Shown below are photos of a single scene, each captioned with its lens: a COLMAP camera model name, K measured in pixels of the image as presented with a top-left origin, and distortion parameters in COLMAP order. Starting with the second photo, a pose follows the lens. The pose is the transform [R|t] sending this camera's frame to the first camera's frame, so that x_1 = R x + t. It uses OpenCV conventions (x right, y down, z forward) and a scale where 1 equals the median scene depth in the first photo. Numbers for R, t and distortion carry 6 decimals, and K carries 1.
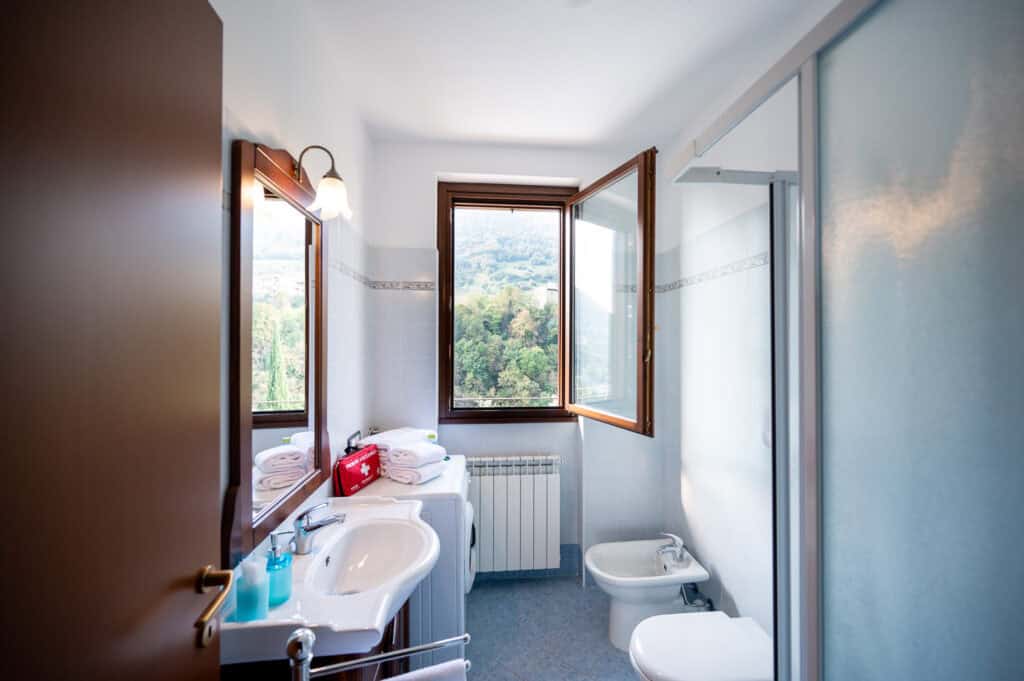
lens RADIAL K [[408.4, 0, 504.6], [0, 408.4, 334.7], [0, 0, 1]] dist [-0.000768, -0.000133]
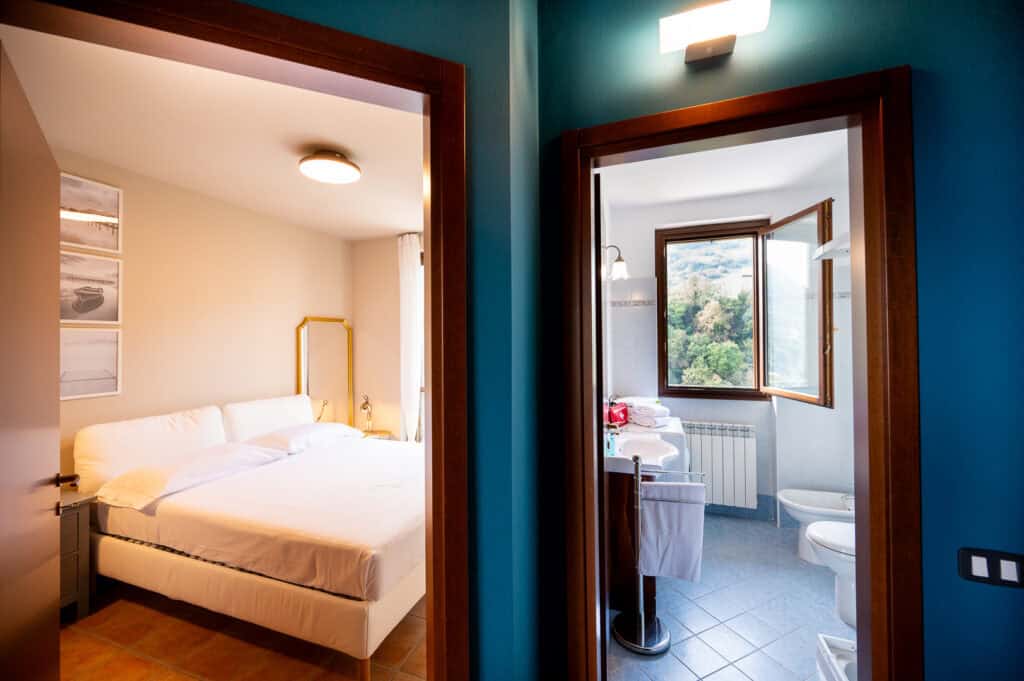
lens RADIAL K [[408.4, 0, 504.6], [0, 408.4, 334.7], [0, 0, 1]] dist [-0.000768, -0.000133]
pose [[0.911474, -0.015114, -0.411080, -0.056059], [0.019303, 0.999795, 0.006041, -0.020164], [0.410905, -0.013441, 0.911579, -0.517034]]
